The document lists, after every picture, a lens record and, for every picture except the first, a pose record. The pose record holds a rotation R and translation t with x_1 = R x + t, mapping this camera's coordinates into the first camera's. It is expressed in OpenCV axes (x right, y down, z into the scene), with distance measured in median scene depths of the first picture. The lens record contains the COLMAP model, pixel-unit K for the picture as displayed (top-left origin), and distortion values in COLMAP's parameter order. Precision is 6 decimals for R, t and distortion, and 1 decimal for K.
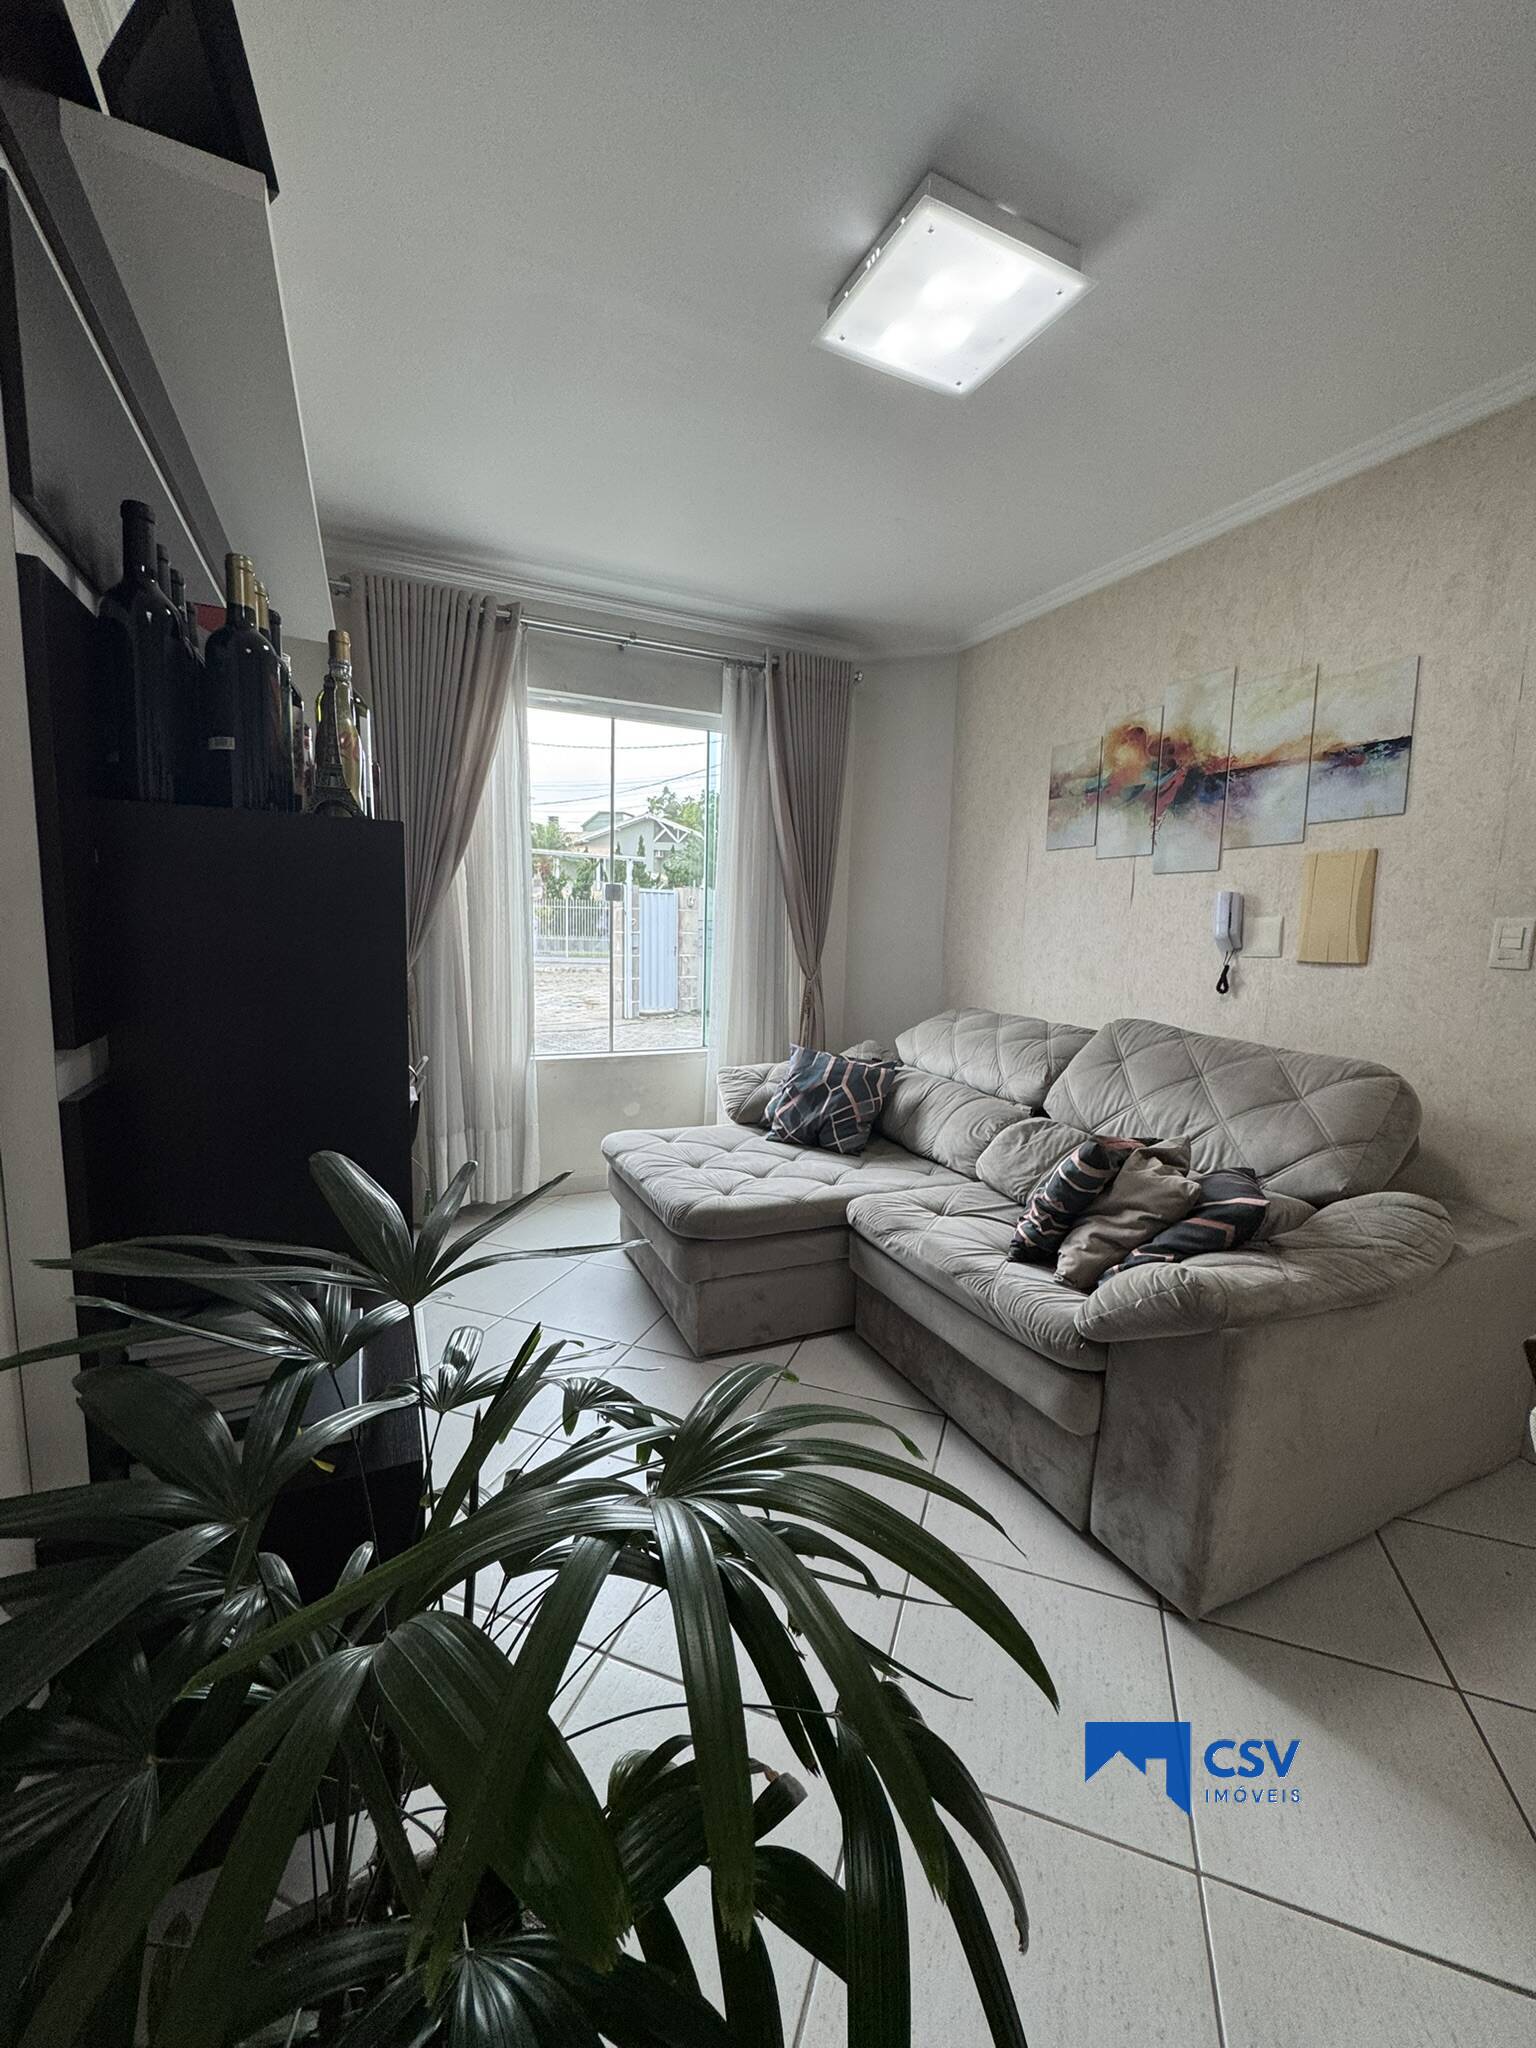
lens RADIAL K [[817.7, 0, 768.0], [0, 817.7, 1024.0], [0, 0, 1]] dist [0.016838, 0.000019]
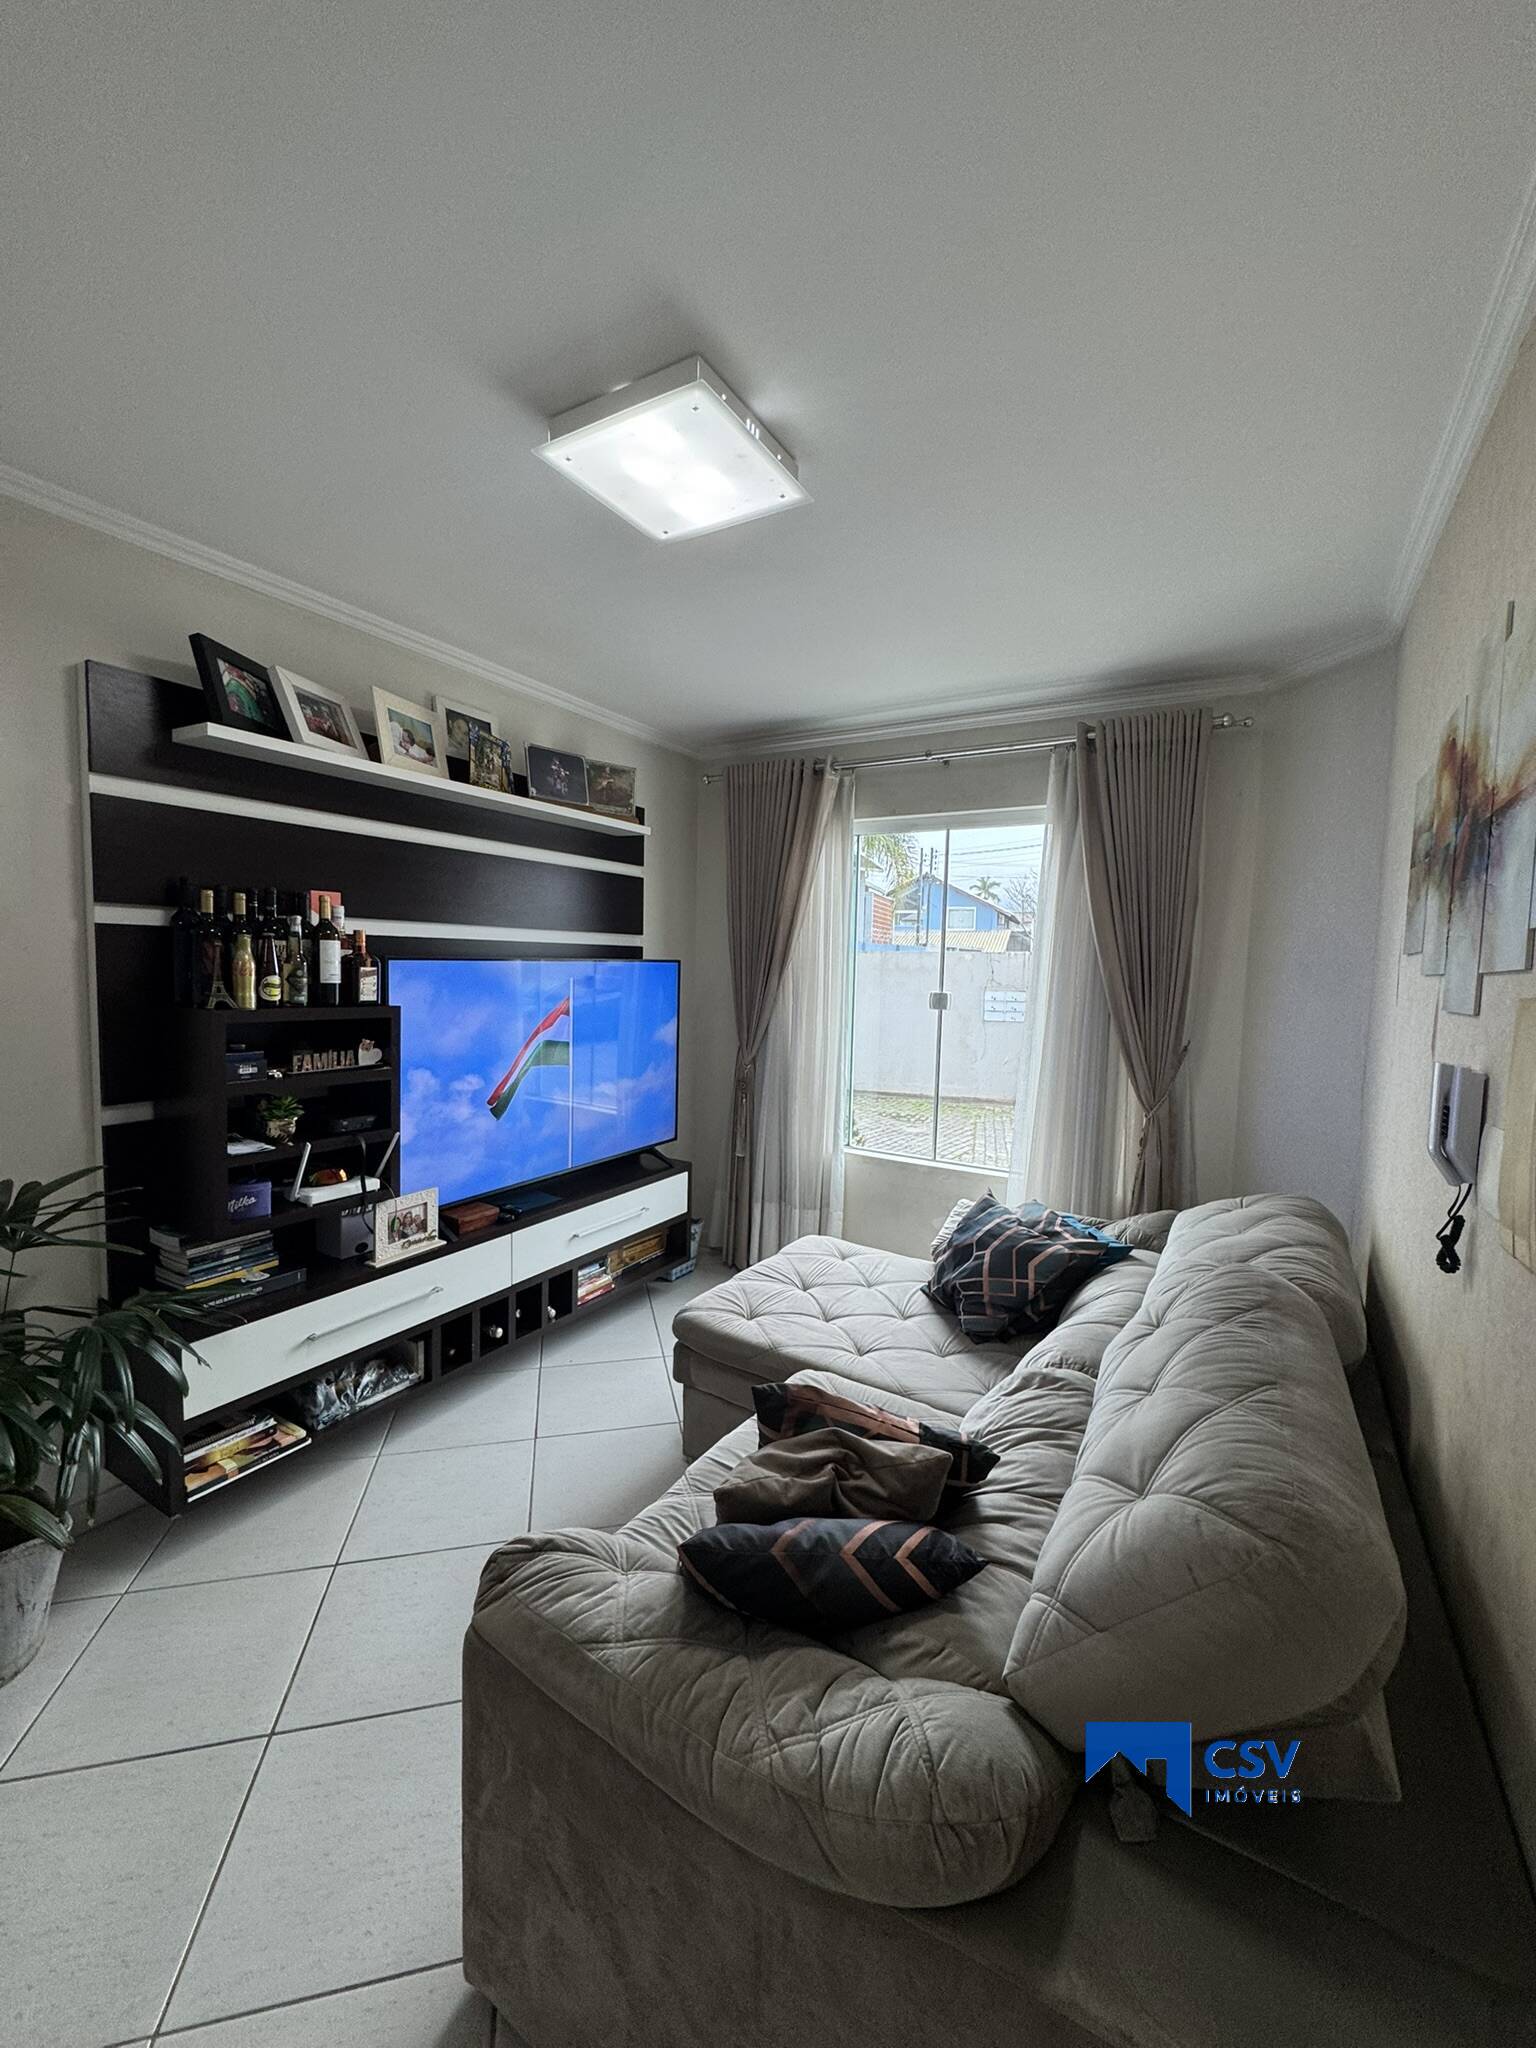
lens RADIAL K [[812.7, 0, 768.0], [0, 812.7, 1024.0], [0, 0, 1]] dist [-0.001622, -0.000039]
pose [[0.553499, 0.051925, -0.831230, 0.620031], [-0.116867, 0.993022, -0.015788, -0.109708], [0.824610, 0.105882, 0.555705, 0.340814]]
